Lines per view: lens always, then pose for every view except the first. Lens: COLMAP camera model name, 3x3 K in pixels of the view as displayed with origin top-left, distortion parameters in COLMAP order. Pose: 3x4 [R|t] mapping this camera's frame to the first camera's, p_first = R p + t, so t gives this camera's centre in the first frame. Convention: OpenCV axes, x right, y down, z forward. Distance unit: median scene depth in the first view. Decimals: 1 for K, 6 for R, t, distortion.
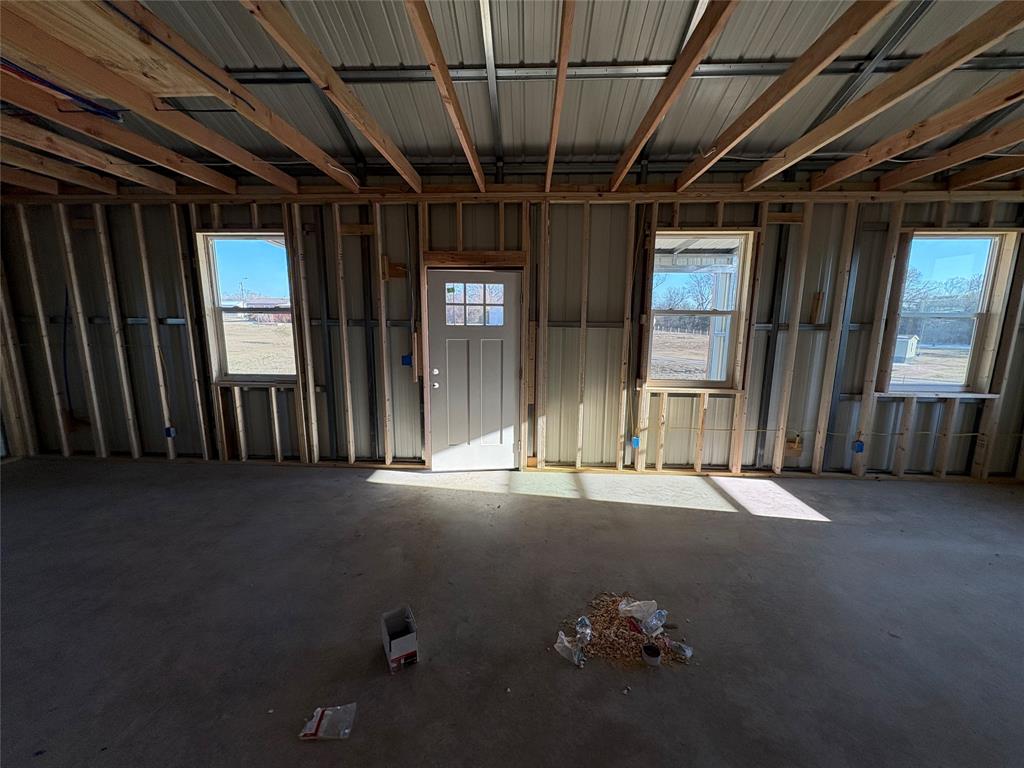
lens RADIAL K [[405.1, 0, 515.5], [0, 405.1, 383.7], [0, 0, 1]] dist [-0.001214, -0.000022]
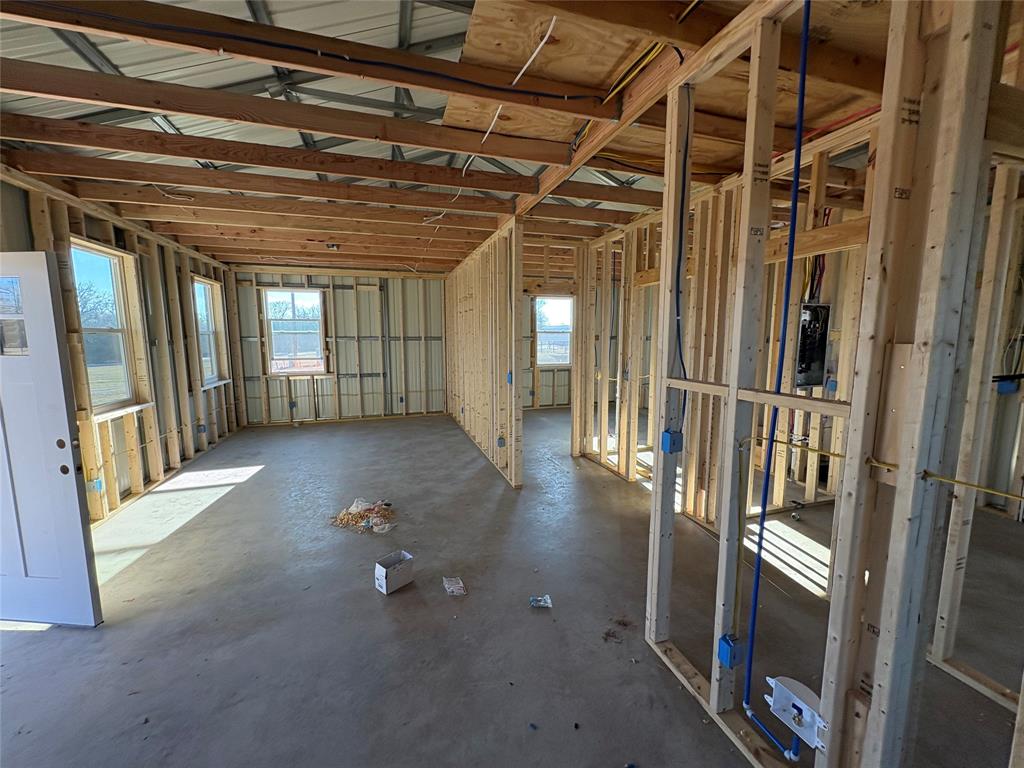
lens RADIAL K [[405.1, 0, 508.9], [0, 405.1, 384.0], [0, 0, 1]] dist [-0.001214, -0.000022]
pose [[-0.334801, -0.122843, 0.934247, -0.788408], [0.154465, 0.970899, 0.183017, -0.083874], [-0.929542, 0.205583, -0.306083, 0.458334]]
